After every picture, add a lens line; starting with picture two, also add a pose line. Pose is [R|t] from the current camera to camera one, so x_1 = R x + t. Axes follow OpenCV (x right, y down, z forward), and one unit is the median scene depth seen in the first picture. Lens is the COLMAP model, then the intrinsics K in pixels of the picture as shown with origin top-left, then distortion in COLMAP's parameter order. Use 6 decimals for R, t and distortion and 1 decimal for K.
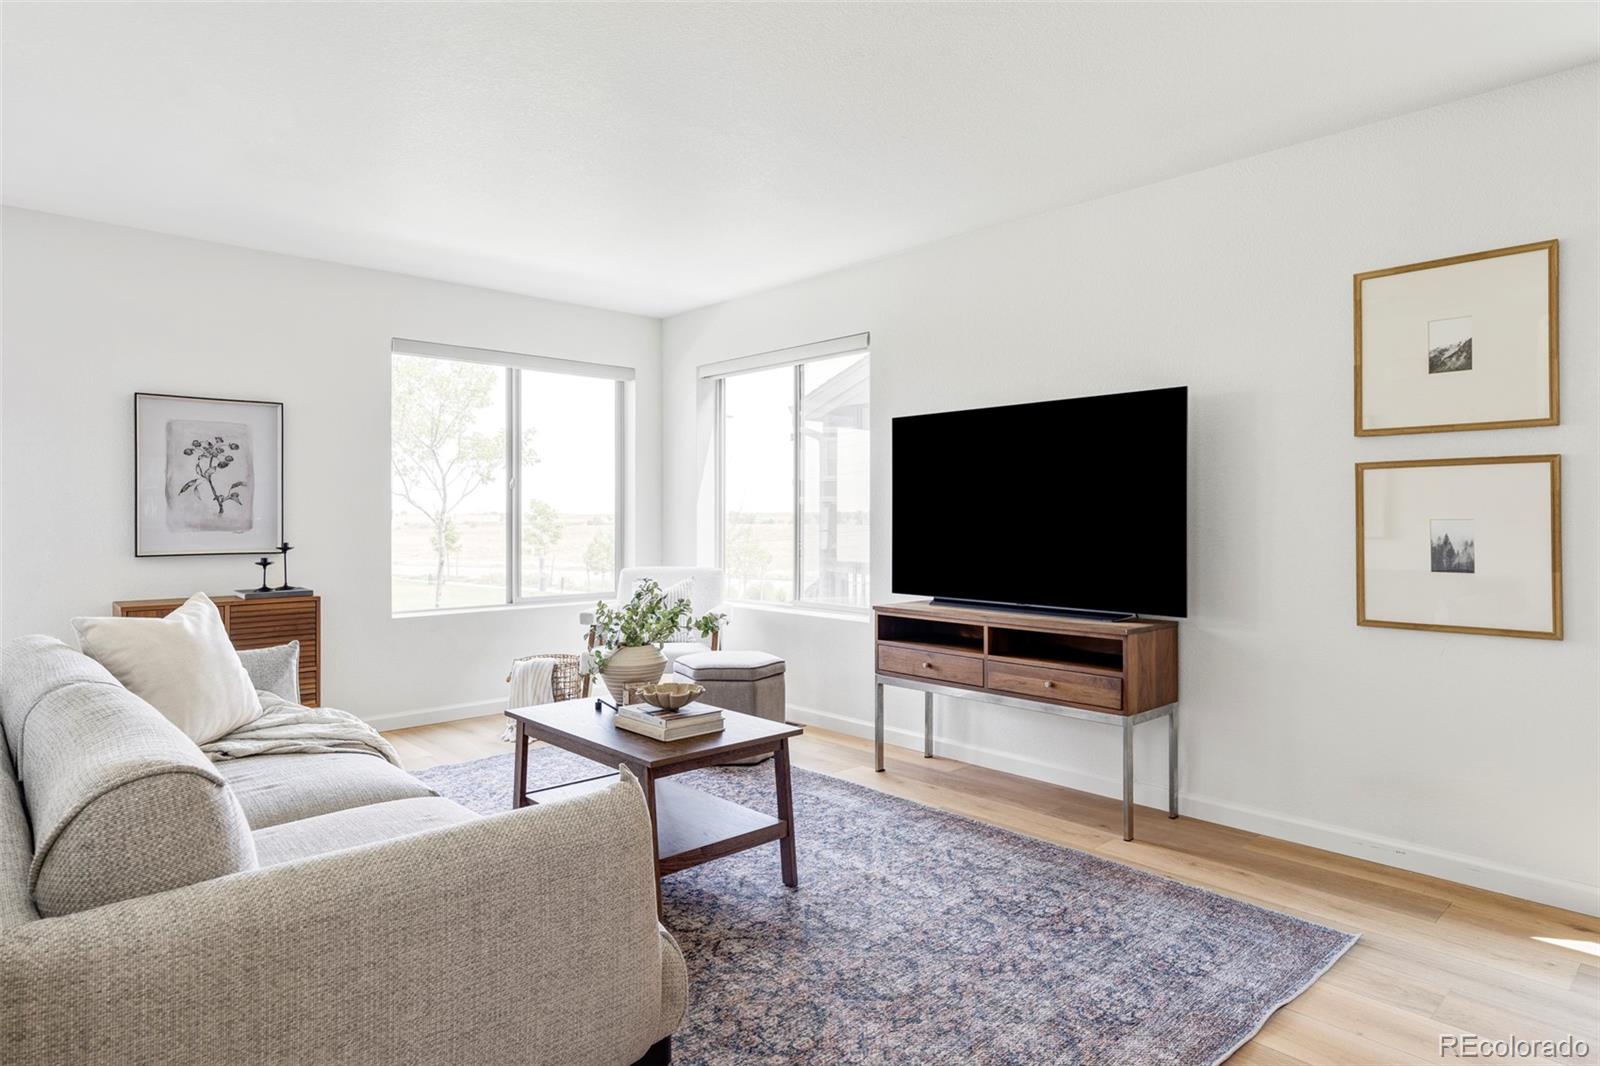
lens RADIAL K [[933.1, 0, 821.5], [0, 933.1, 509.7], [0, 0, 1]] dist [-0.010698, 0.009710]
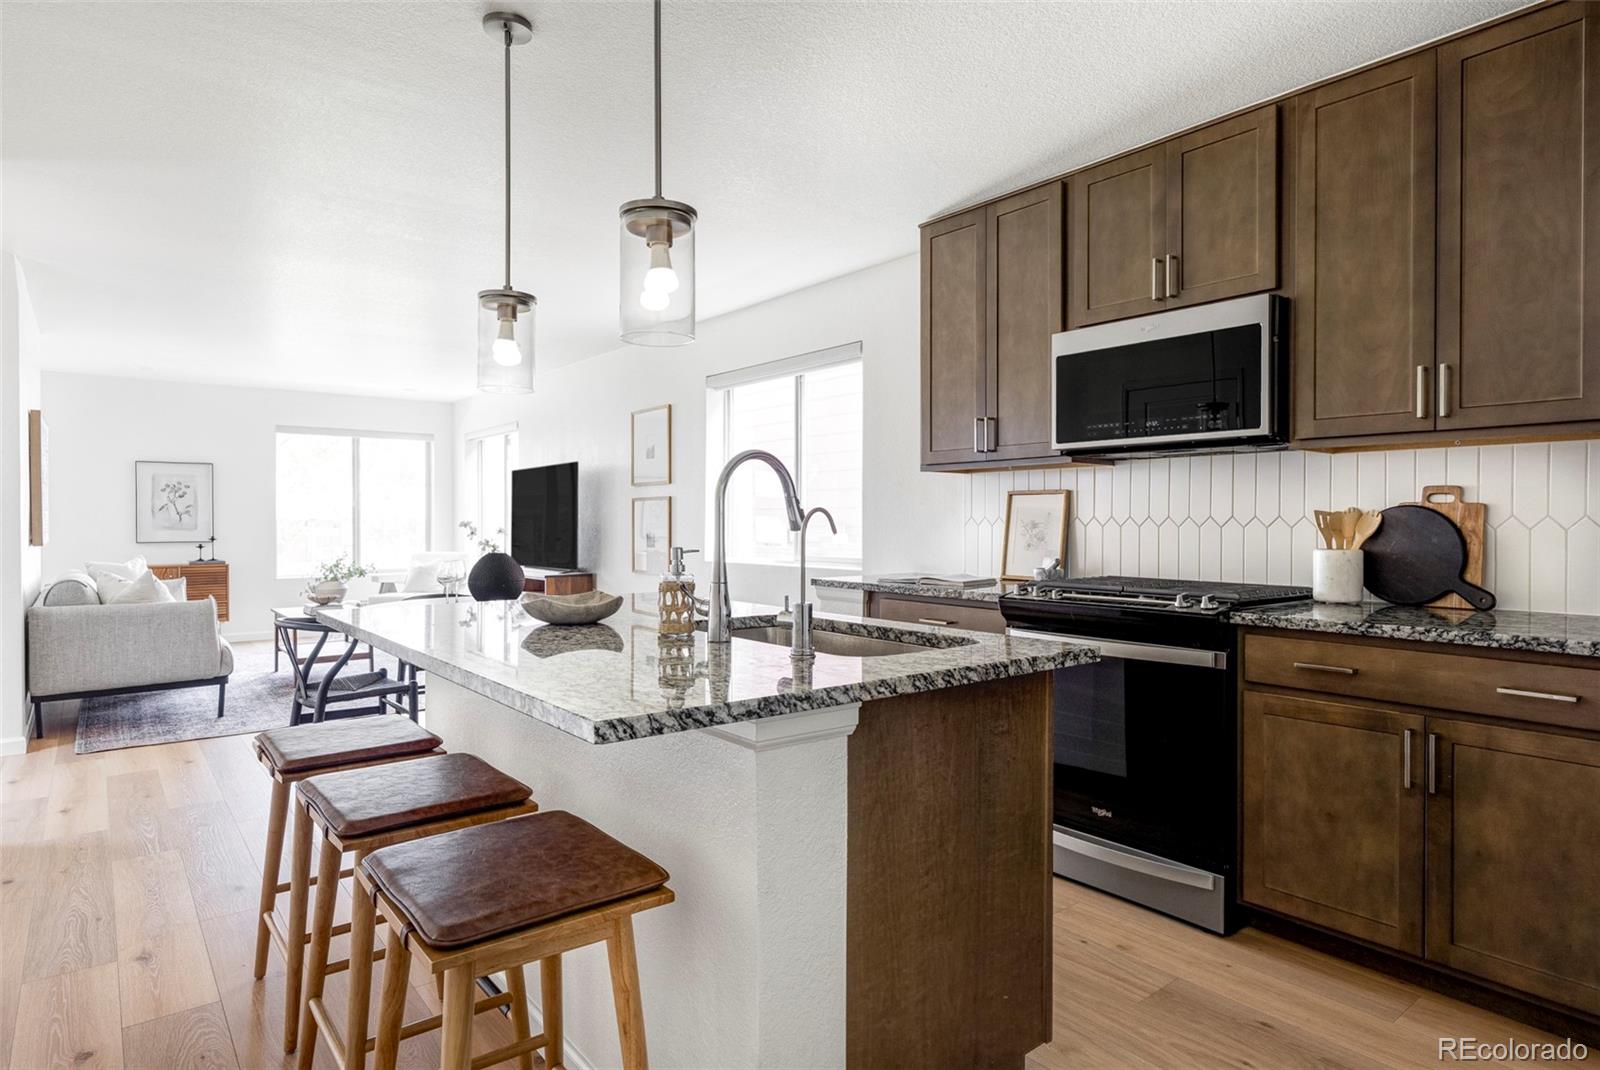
lens RADIAL K [[933.1, 0, 820.9], [0, 933.1, 520.5], [0, 0, 1]] dist [-0.010698, 0.009710]
pose [[0.995983, -0.000968, -0.089538, 0.985044], [0.001509, 0.999981, 0.005982, -0.008252], [0.089531, -0.006093, 0.995965, -0.929481]]
